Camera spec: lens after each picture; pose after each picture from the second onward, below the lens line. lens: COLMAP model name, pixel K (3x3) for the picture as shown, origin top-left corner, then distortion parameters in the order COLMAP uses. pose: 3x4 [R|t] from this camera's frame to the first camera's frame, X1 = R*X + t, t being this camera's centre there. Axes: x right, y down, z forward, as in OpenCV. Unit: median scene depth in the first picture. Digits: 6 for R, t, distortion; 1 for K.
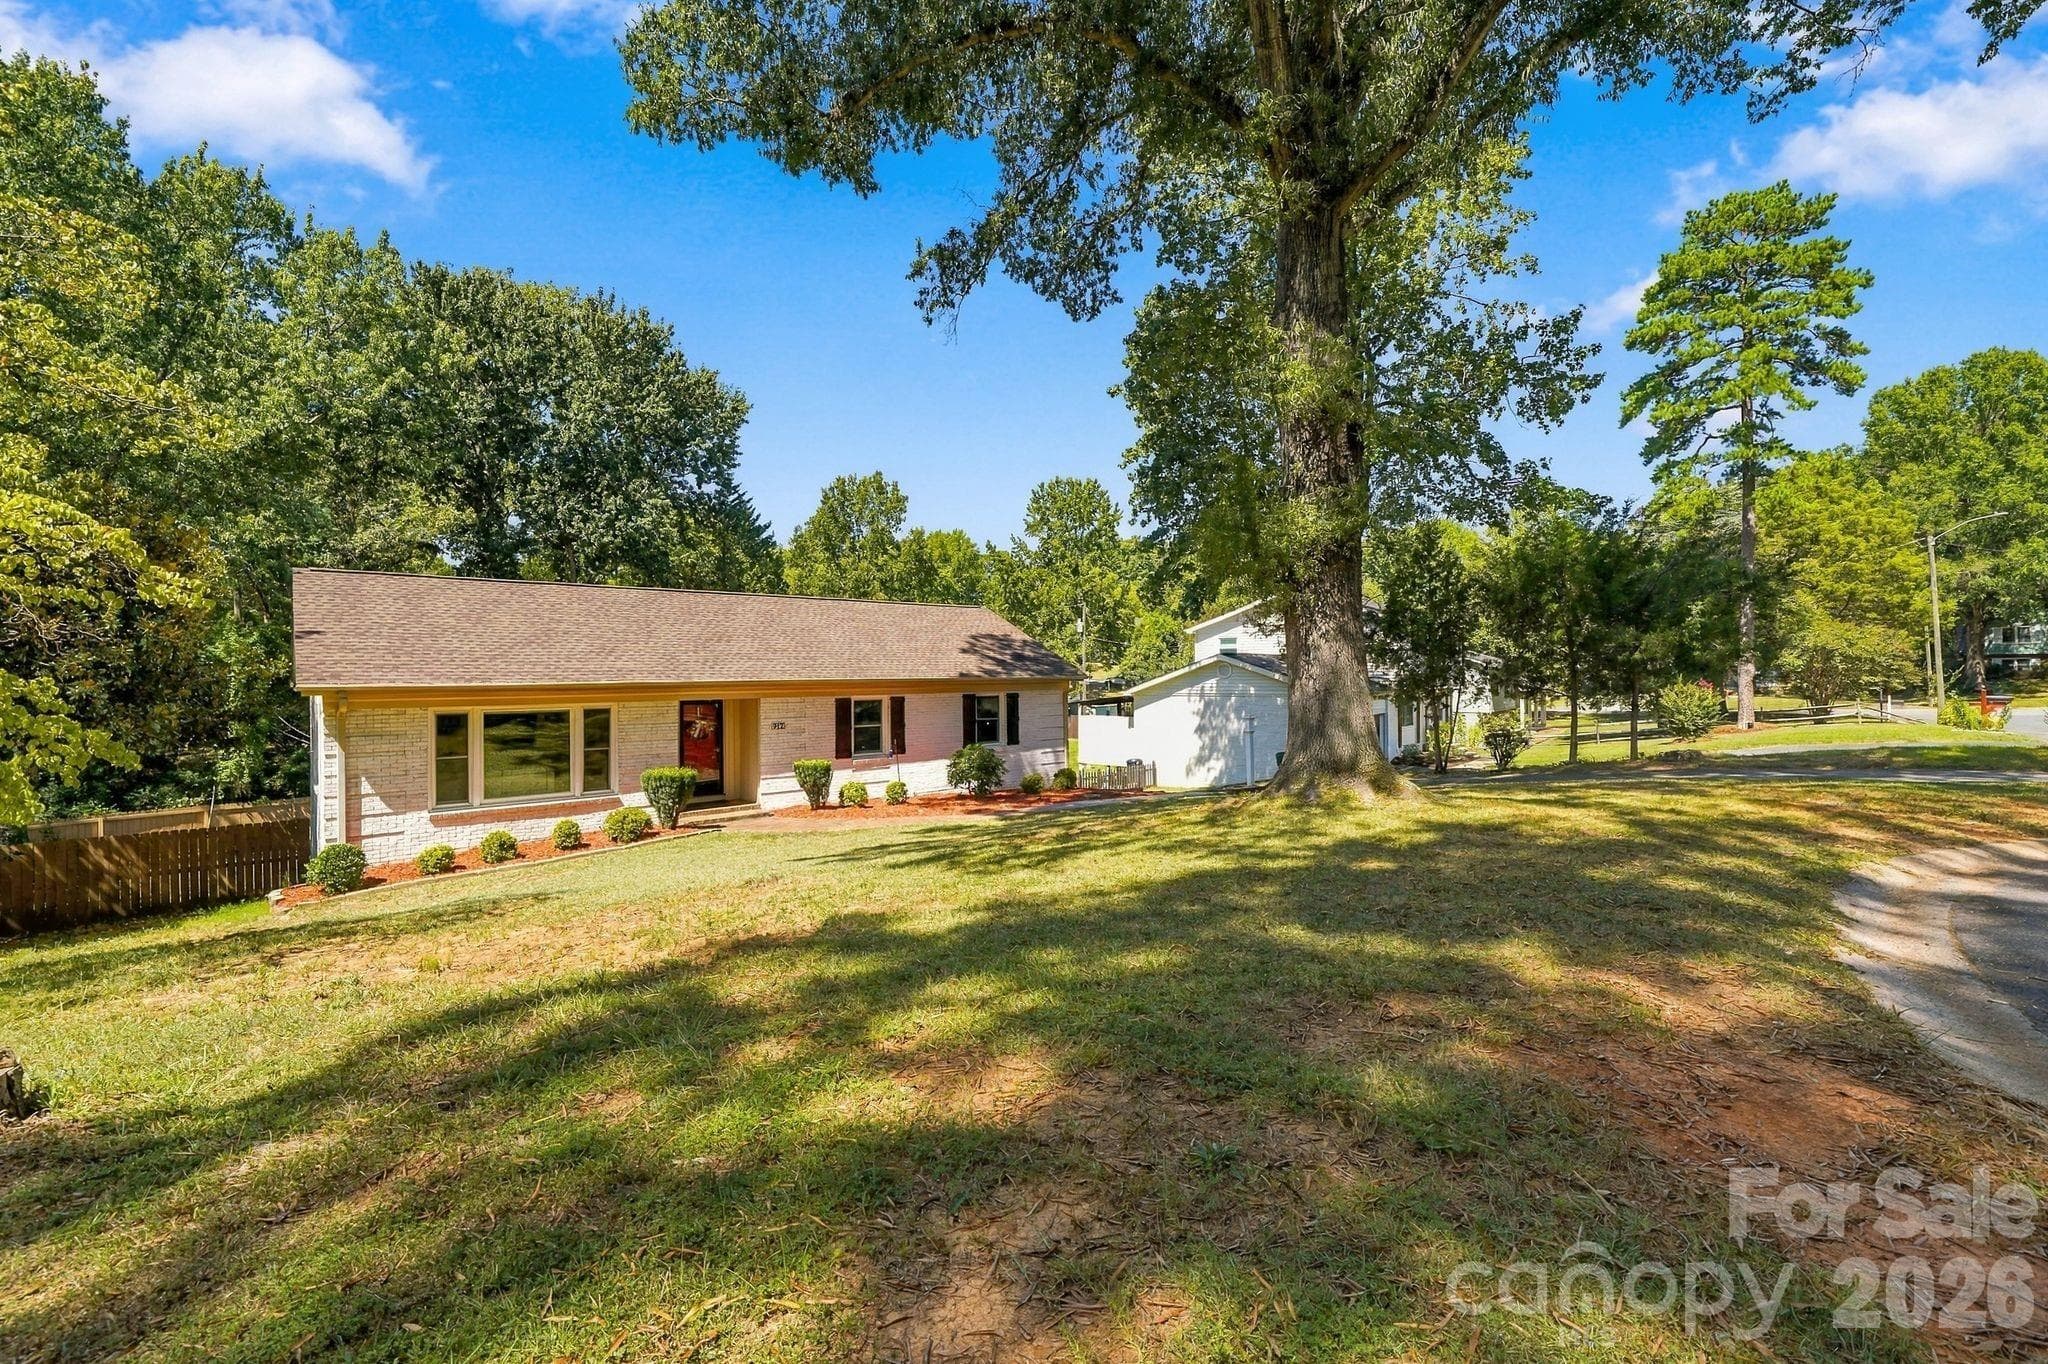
lens RADIAL K [[1032.8, 0, 1024.0], [0, 1032.8, 682.0], [0, 0, 1]] dist [-0.000526, 0.000993]
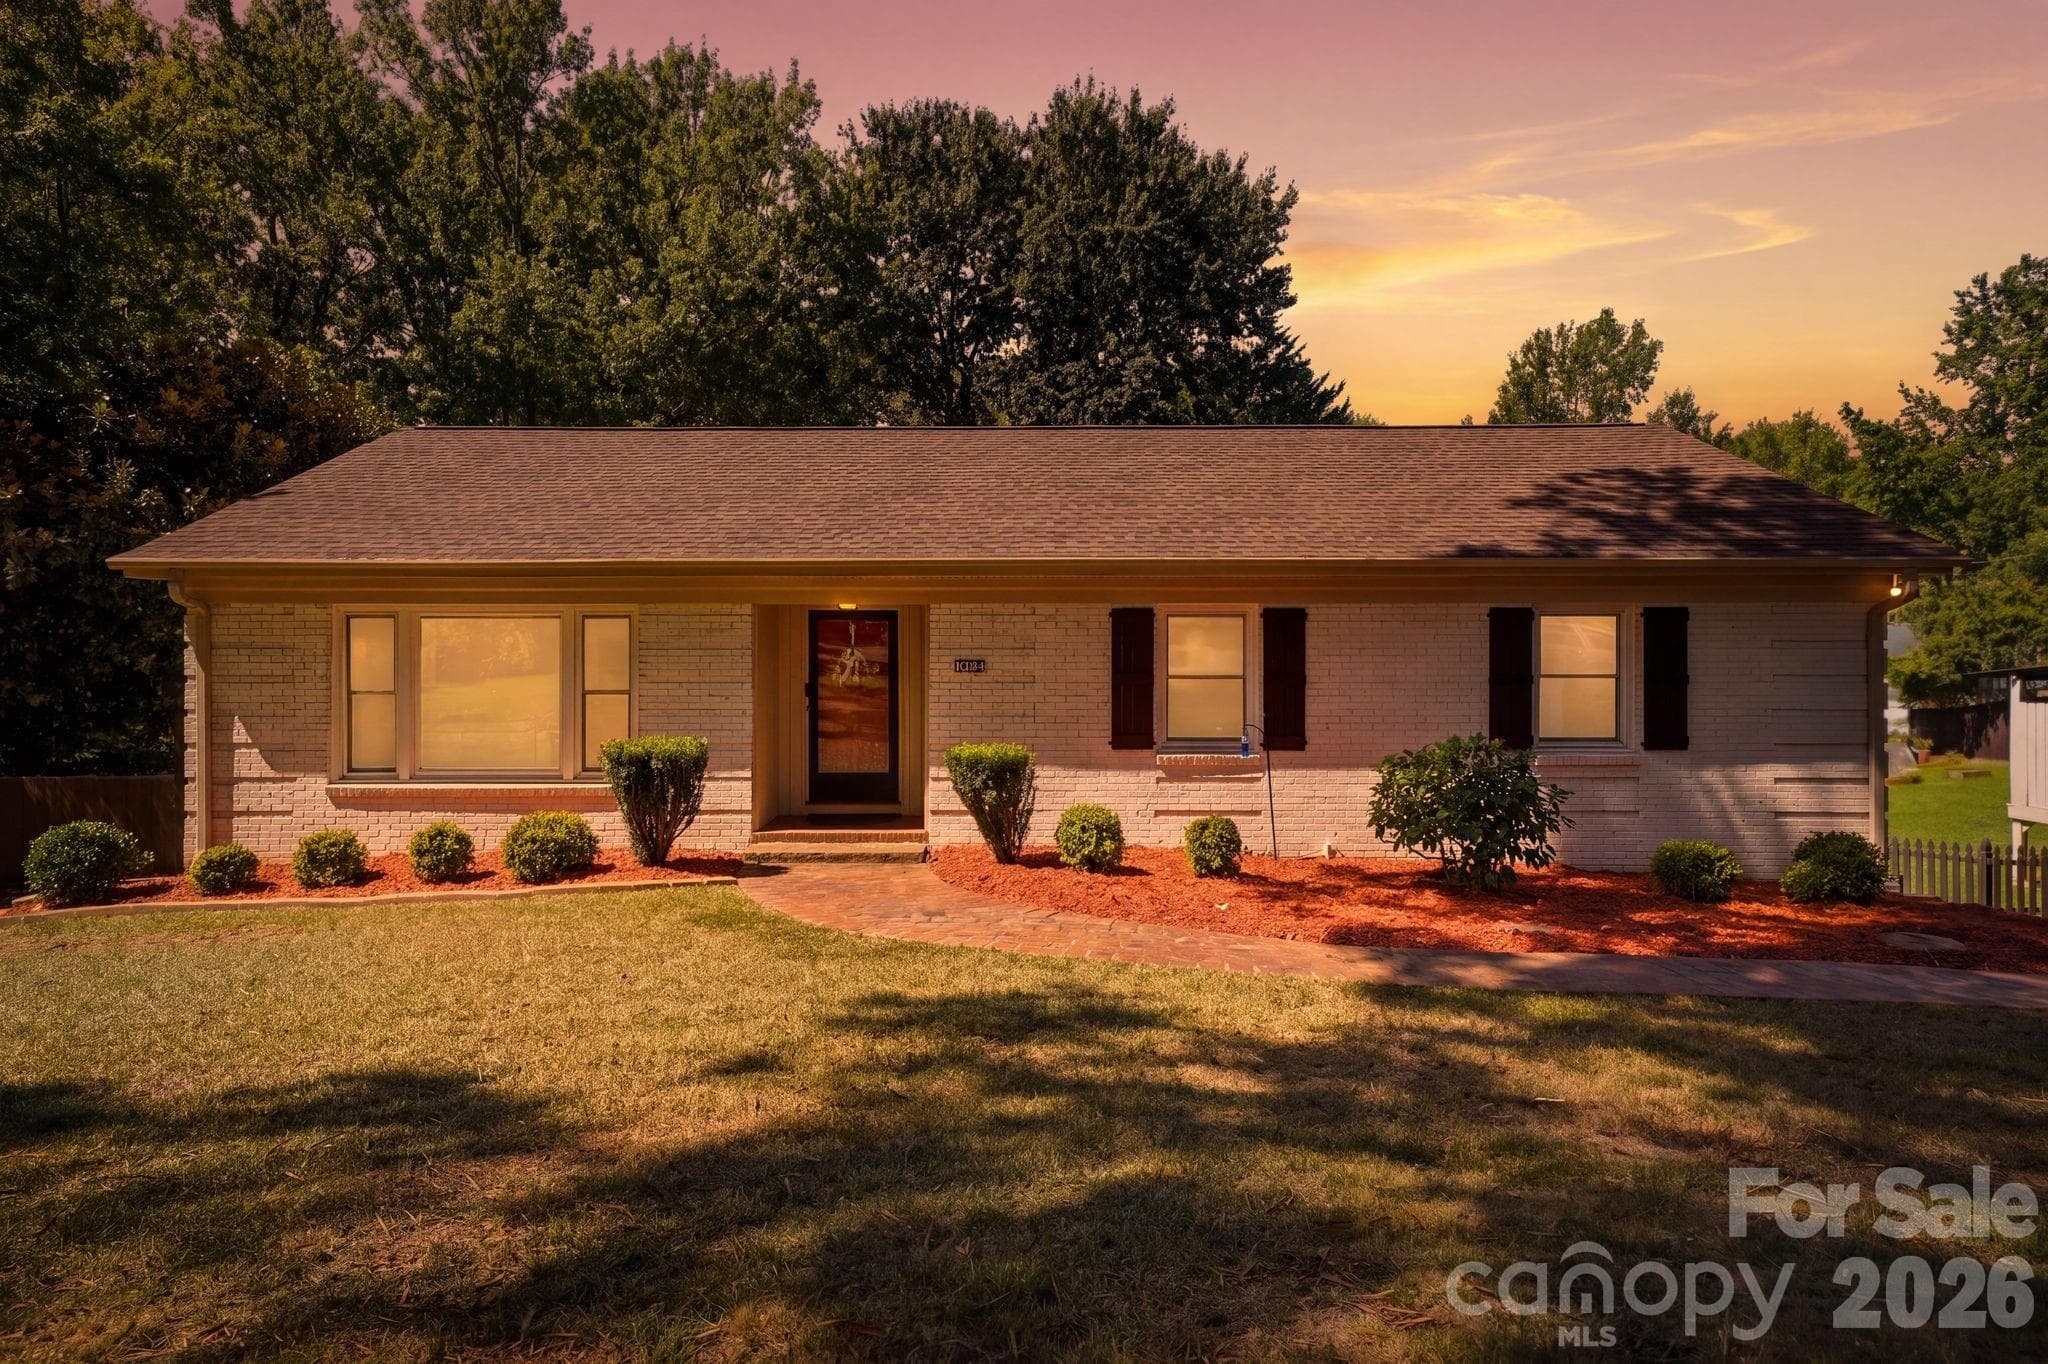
lens RADIAL K [[1032.8, 0, 1024.0], [0, 1032.8, 682.0], [0, 0, 1]] dist [-0.000526, 0.000993]
pose [[0.713004, 0.016153, -0.700974, 0.084087], [-0.018269, 0.999823, 0.004458, 0.039149], [0.700922, 0.009628, 0.713173, 0.576995]]
